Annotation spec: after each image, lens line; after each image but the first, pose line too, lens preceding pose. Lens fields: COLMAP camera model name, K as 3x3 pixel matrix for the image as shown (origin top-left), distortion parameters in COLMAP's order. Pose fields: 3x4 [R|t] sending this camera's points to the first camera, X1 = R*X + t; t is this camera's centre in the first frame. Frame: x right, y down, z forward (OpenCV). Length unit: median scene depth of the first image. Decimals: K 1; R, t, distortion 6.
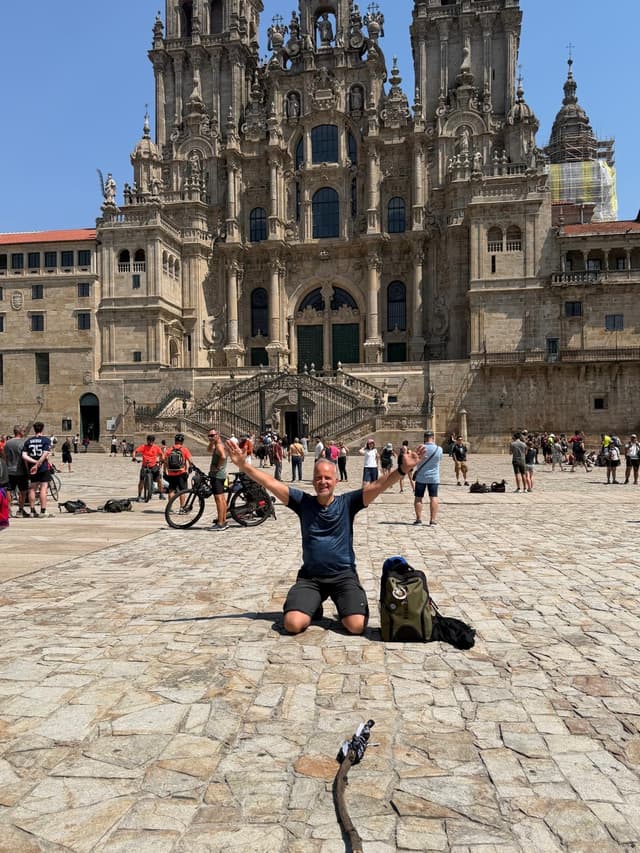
lens RADIAL K [[584.8, 0, 320.0], [0, 584.8, 426.5], [0, 0, 1]] dist [0.102190, -0.151134]
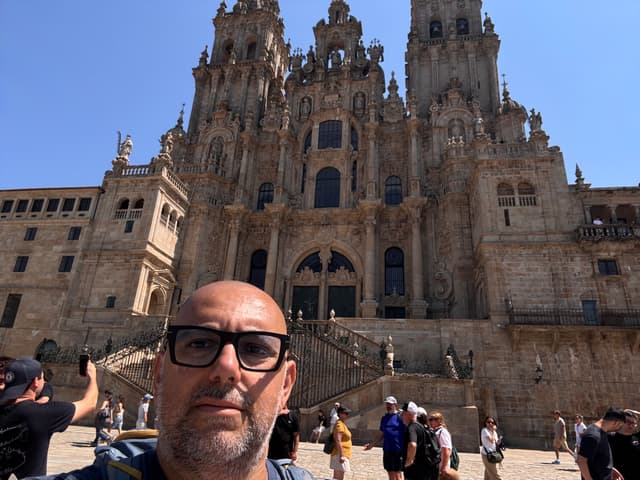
lens RADIAL K [[438.8, 0, 320.0], [0, 438.8, 240.0], [0, 0, 1]] dist [0.102190, -0.151134]
pose [[0.998271, 0.055564, -0.019169, 0.018150], [-0.058770, 0.938339, -0.340685, 0.006482], [-0.000943, 0.341222, 0.939982, 0.308845]]
